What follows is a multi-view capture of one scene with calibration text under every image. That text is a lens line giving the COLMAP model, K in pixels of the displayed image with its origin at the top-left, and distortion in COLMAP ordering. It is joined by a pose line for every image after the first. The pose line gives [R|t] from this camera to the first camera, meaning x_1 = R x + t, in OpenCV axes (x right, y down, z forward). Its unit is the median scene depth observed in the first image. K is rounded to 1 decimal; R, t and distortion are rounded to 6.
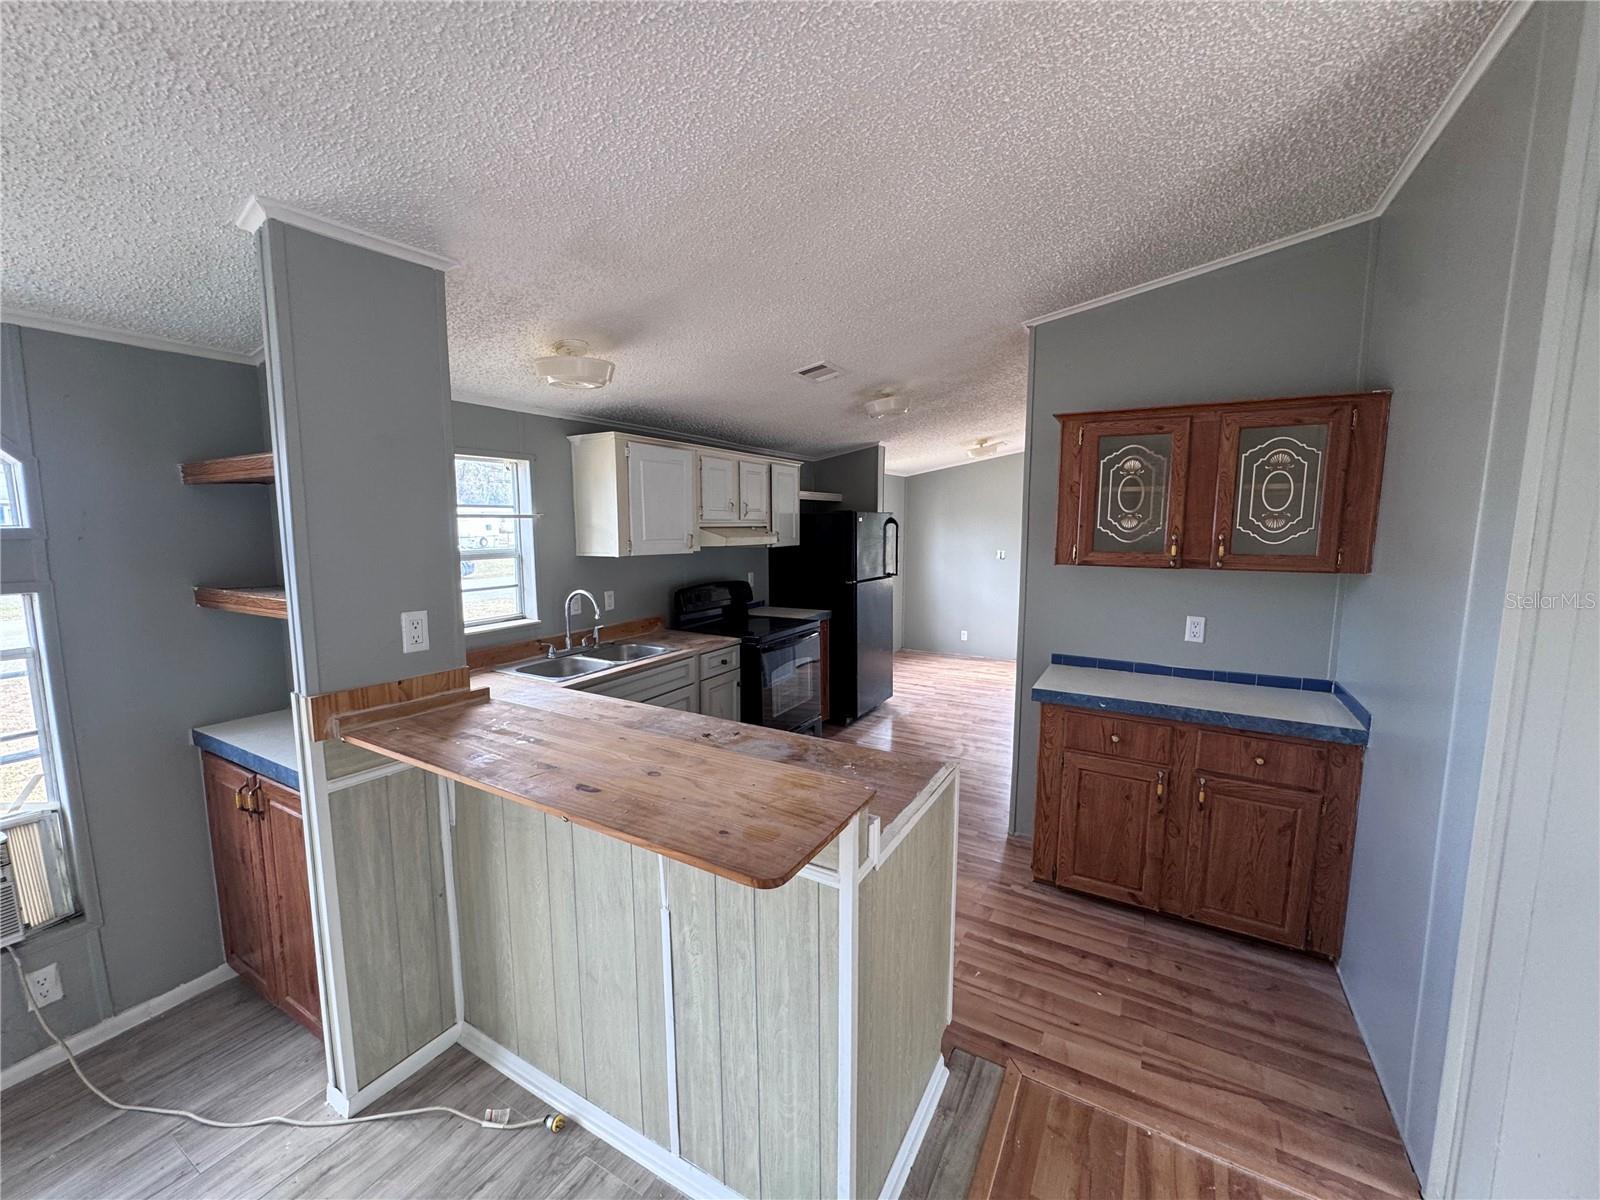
lens RADIAL K [[637.1, 0, 799.0], [0, 637.1, 600.4], [0, 0, 1]] dist [-0.002801, -0.000013]
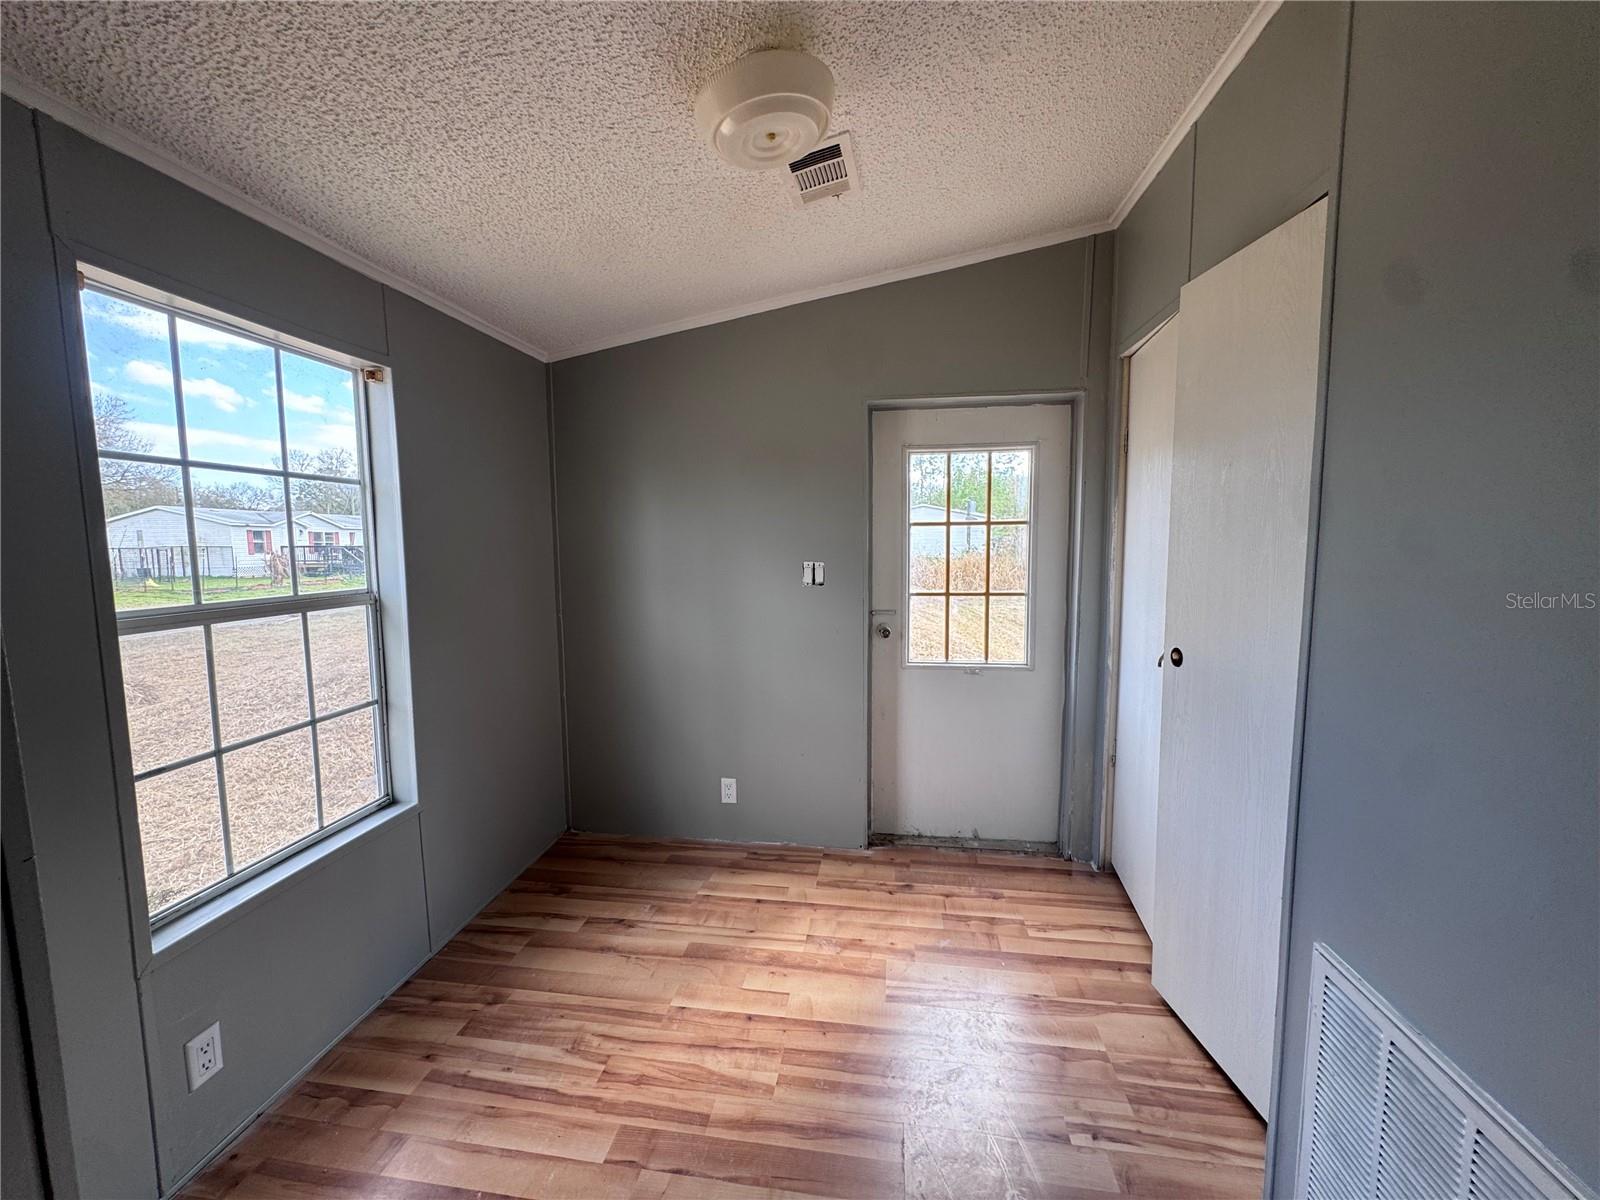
lens RADIAL K [[637.1, 0, 799.0], [0, 637.1, 600.4], [0, 0, 1]] dist [-0.002801, -0.000013]
pose [[0.928241, -0.042601, 0.369533, 0.325528], [0.053575, 0.998374, -0.019481, -0.092686], [-0.368102, 0.037881, 0.929013, 1.260787]]
